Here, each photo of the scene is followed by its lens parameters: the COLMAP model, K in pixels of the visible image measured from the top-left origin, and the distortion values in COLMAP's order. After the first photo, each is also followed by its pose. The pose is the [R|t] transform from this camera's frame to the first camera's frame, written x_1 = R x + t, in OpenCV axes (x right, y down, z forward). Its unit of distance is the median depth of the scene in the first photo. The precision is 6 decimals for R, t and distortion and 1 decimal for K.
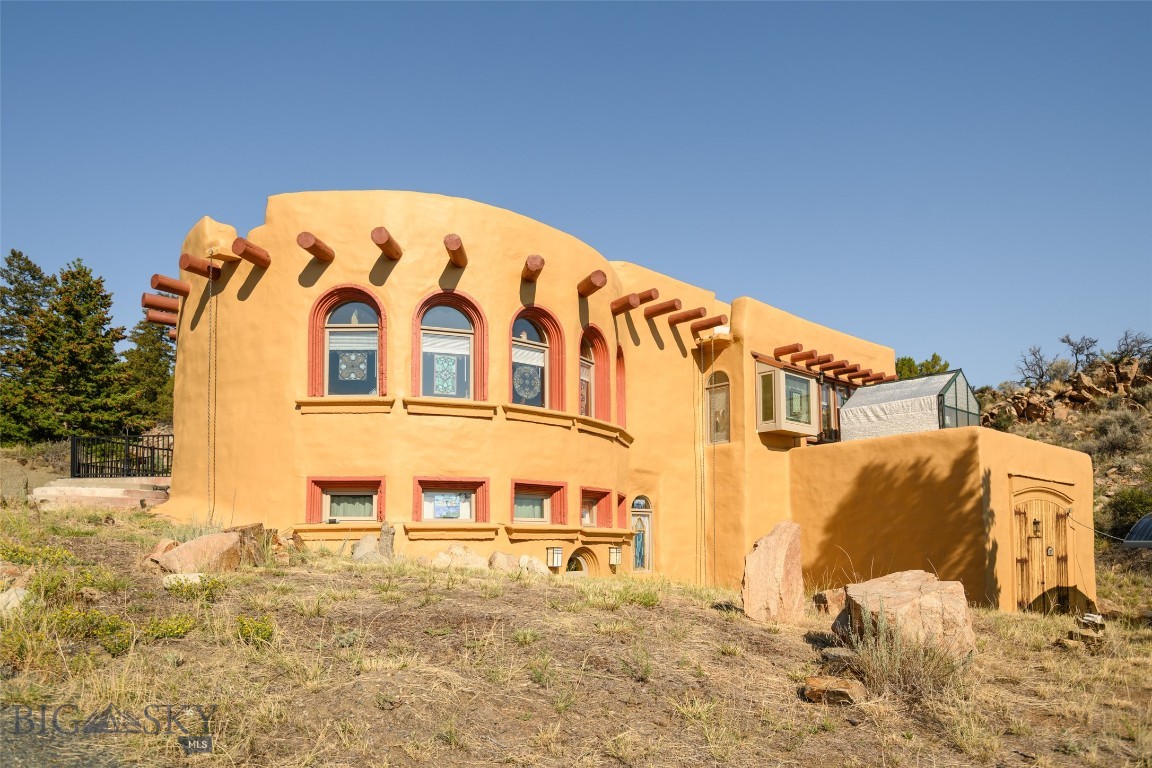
lens RADIAL K [[696.7, 0, 555.7], [0, 696.7, 499.9], [0, 0, 1]] dist [-0.014545, -0.004454]
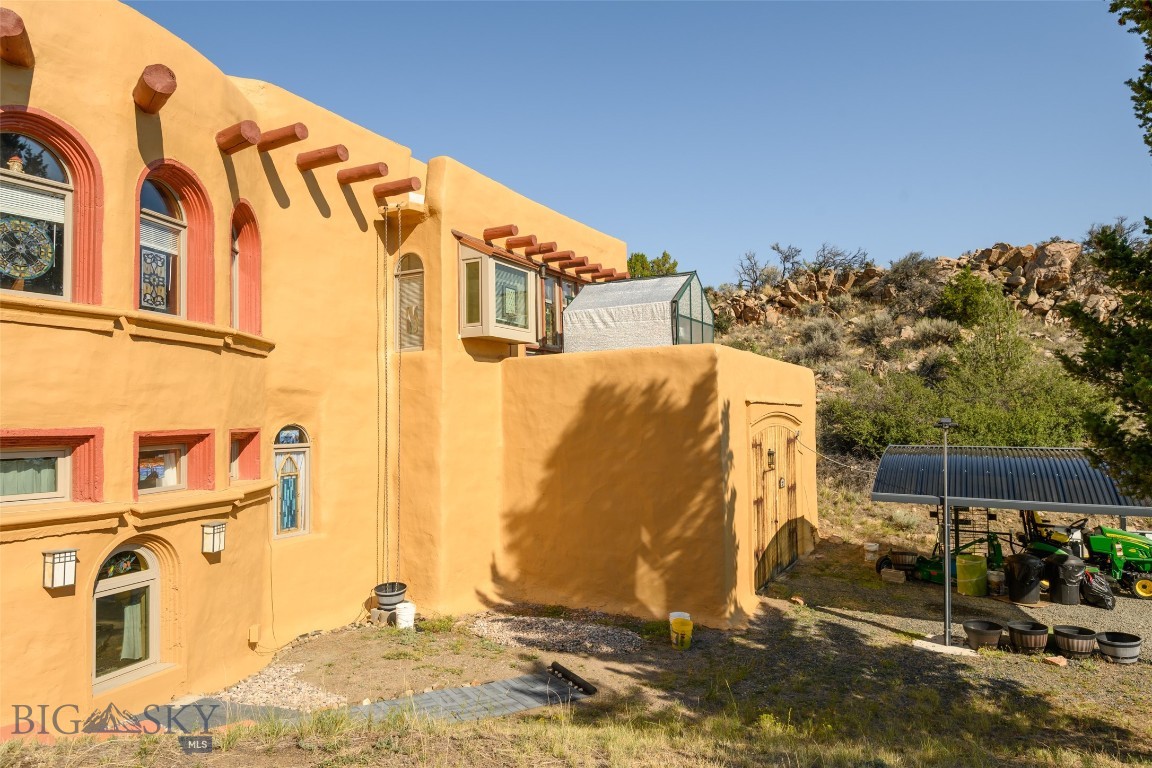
lens RADIAL K [[693.3, 0, 578.2], [0, 693.3, 387.1], [0, 0, 1]] dist [-0.018768, -0.002236]
pose [[0.928267, 0.002983, 0.371901, 0.131767], [-0.006853, 0.999935, 0.009085, -0.052005], [-0.371850, -0.010982, 0.928228, 0.255490]]
